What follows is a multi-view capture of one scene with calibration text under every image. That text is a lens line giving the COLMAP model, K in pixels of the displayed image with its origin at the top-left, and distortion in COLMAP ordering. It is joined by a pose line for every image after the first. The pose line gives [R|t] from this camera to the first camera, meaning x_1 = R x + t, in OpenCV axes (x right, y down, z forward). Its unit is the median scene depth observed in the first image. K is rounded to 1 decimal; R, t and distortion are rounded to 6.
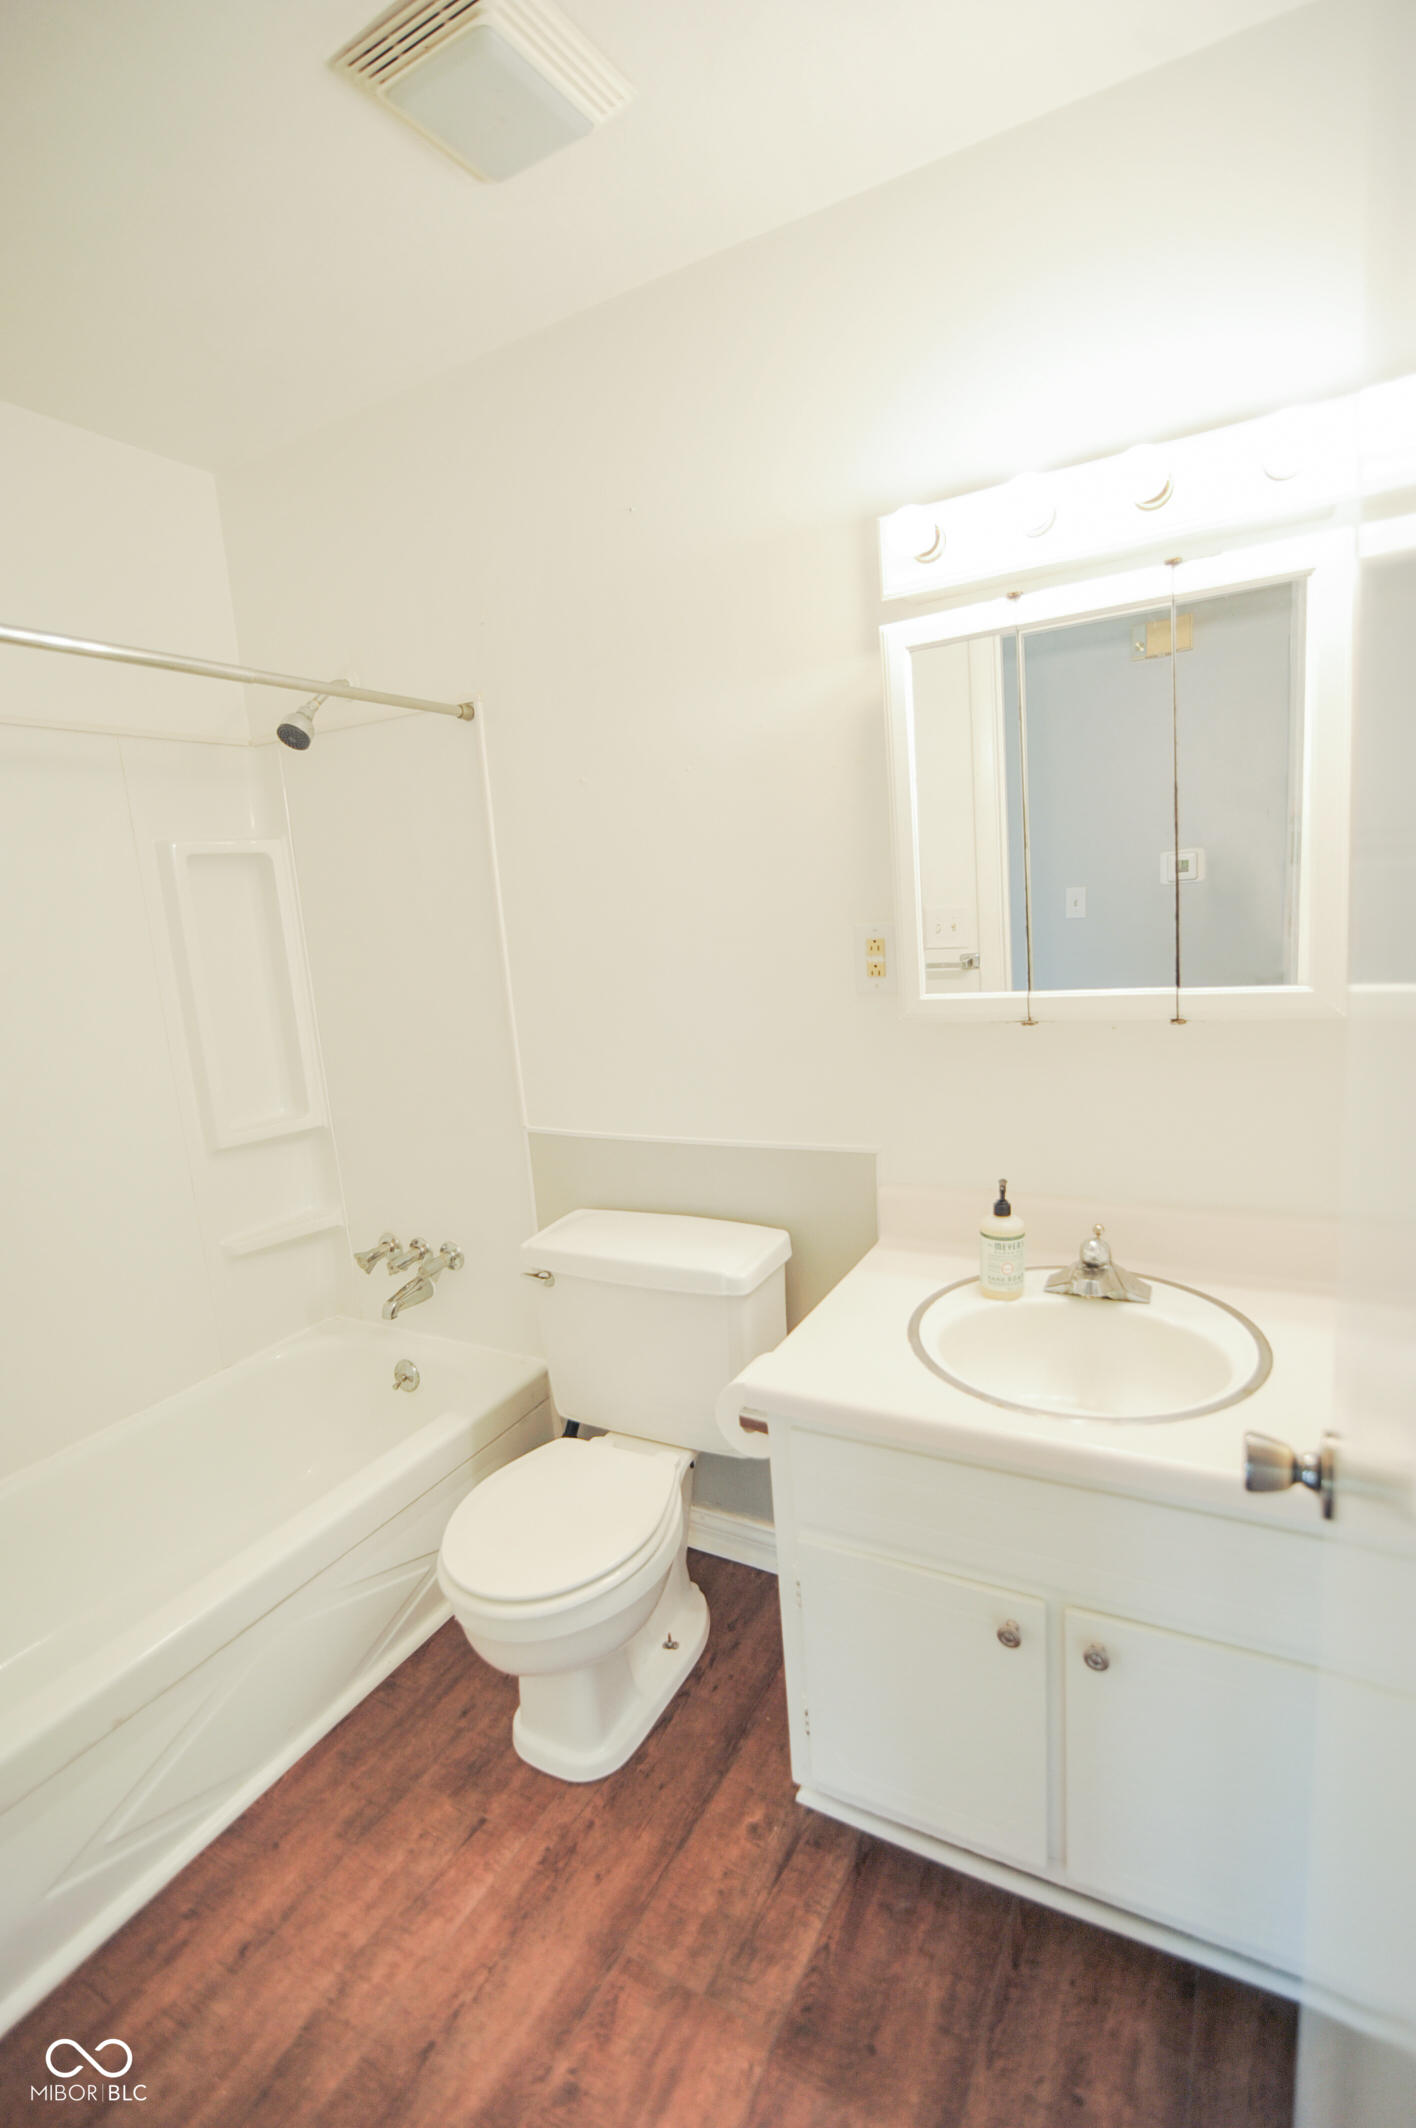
lens RADIAL K [[977.6, 0, 710.4], [0, 977.6, 1055.9], [0, 0, 1]] dist [-0.015248, 0.000881]
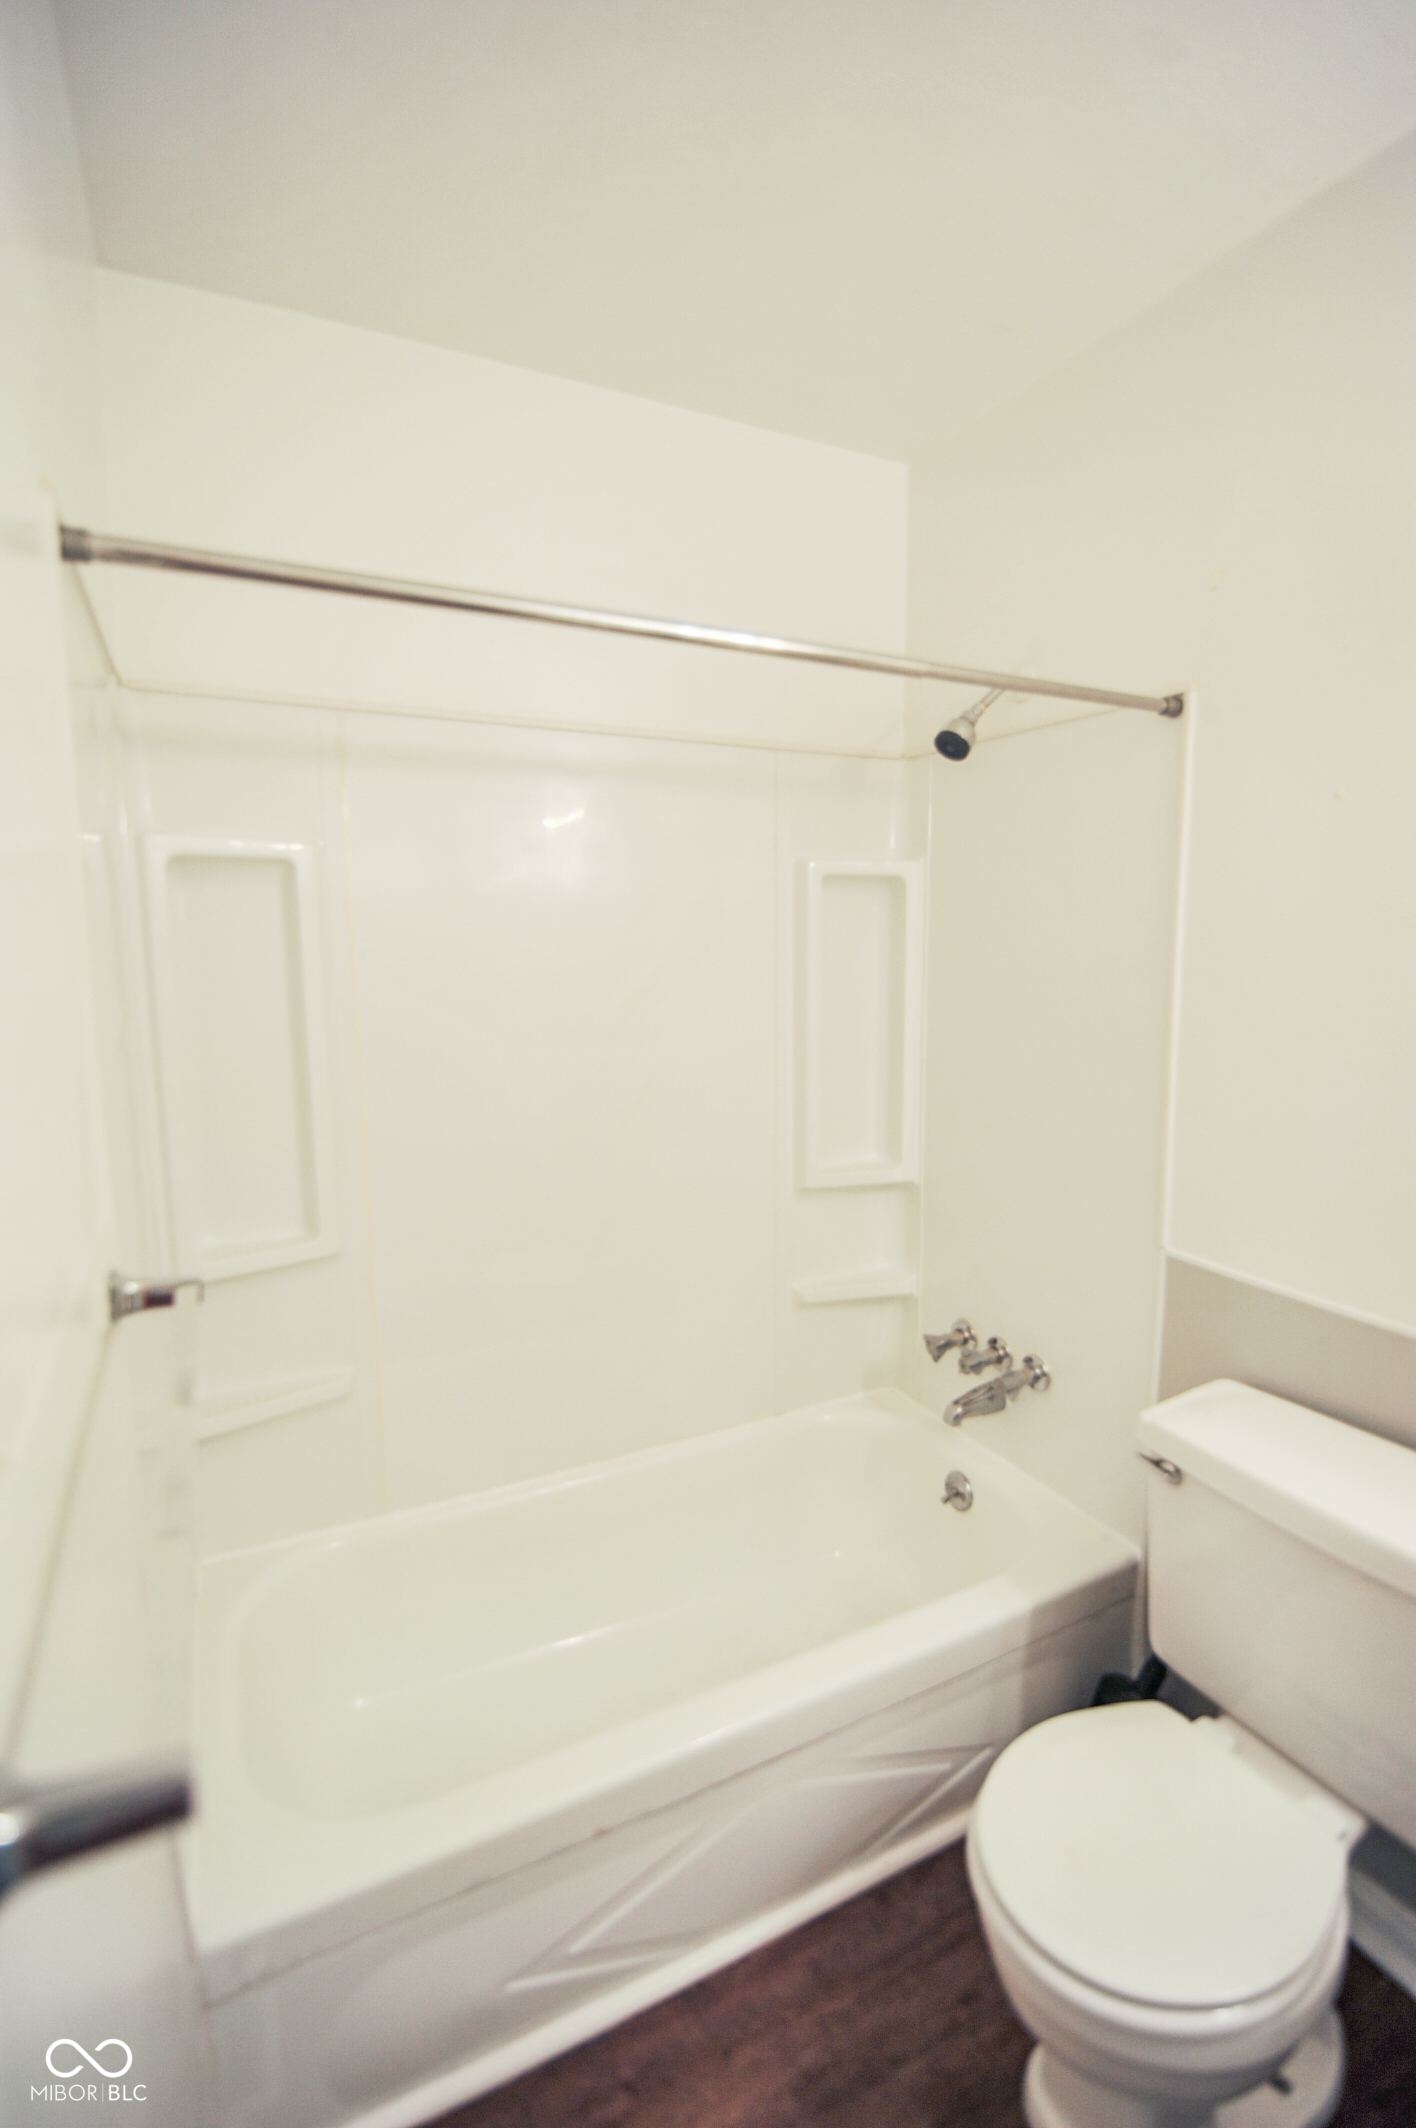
lens RADIAL K [[977.6, 0, 710.4], [0, 977.6, 1055.9], [0, 0, 1]] dist [-0.015248, 0.000881]
pose [[0.822571, 0.140256, -0.551095, -0.085319], [-0.149041, 0.988403, 0.029093, -0.046380], [0.548784, 0.058205, 0.833935, 0.169173]]
